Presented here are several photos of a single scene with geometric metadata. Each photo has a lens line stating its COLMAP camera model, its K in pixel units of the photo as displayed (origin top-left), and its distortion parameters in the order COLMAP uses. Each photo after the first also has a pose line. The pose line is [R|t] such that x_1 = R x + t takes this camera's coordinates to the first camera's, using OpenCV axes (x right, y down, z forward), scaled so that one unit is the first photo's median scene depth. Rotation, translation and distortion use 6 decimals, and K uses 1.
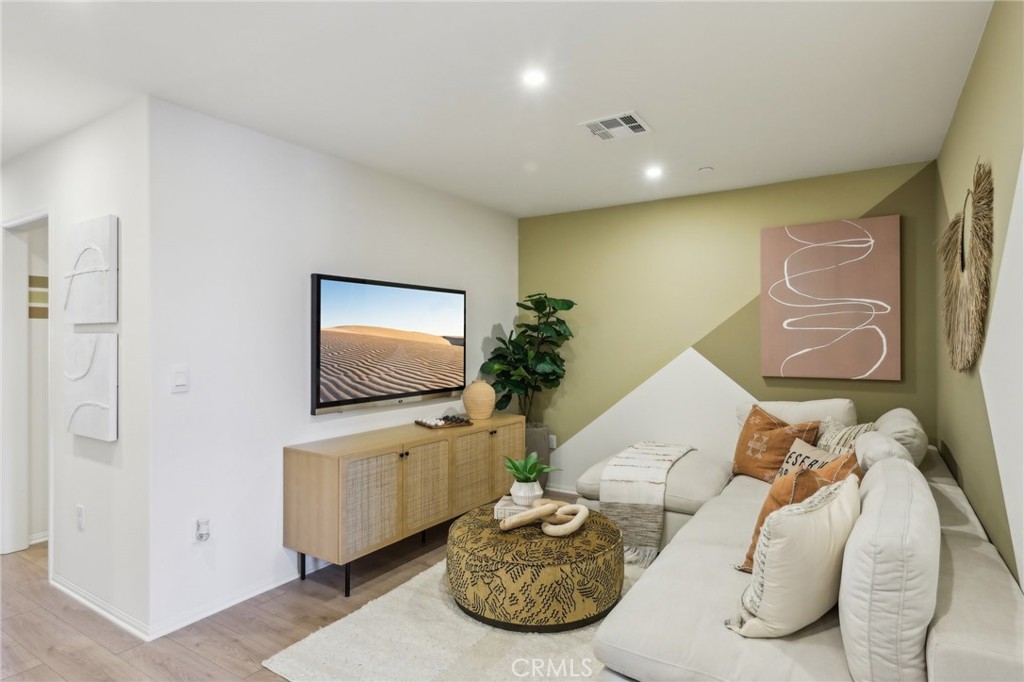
lens RADIAL K [[554.9, 0, 507.0], [0, 554.9, 340.5], [0, 0, 1]] dist [0.009893, -0.007390]
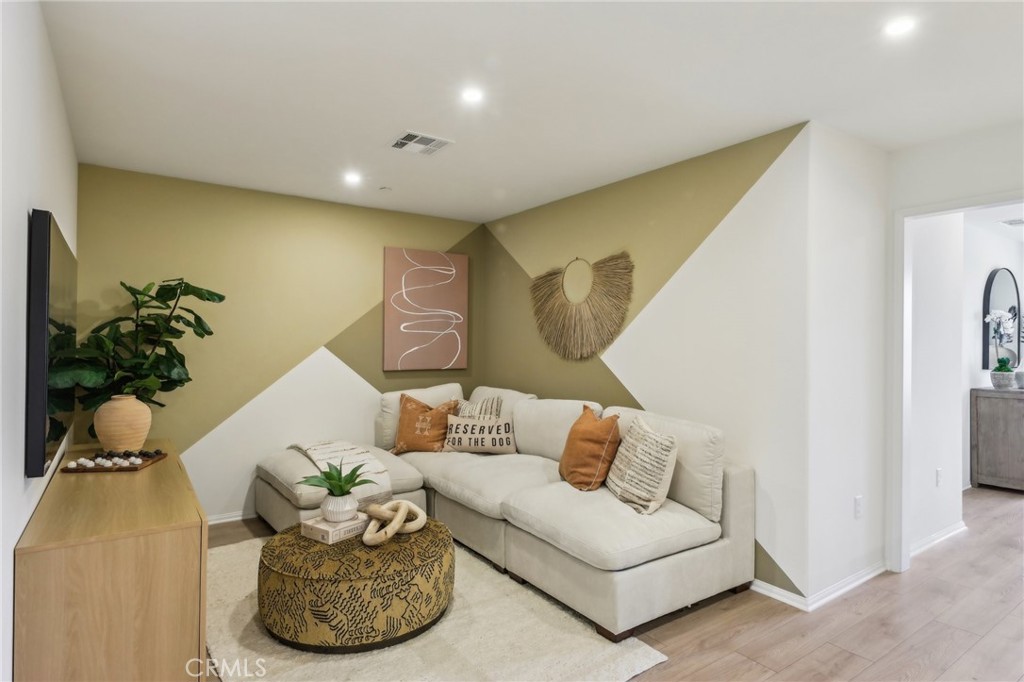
lens RADIAL K [[554.9, 0, 507.3], [0, 554.9, 340.7], [0, 0, 1]] dist [0.009893, -0.007390]
pose [[0.373119, 0.005265, 0.927769, -0.628681], [-0.005239, 0.999980, -0.003568, 0.003846], [-0.927769, -0.003530, 0.373139, 0.364458]]
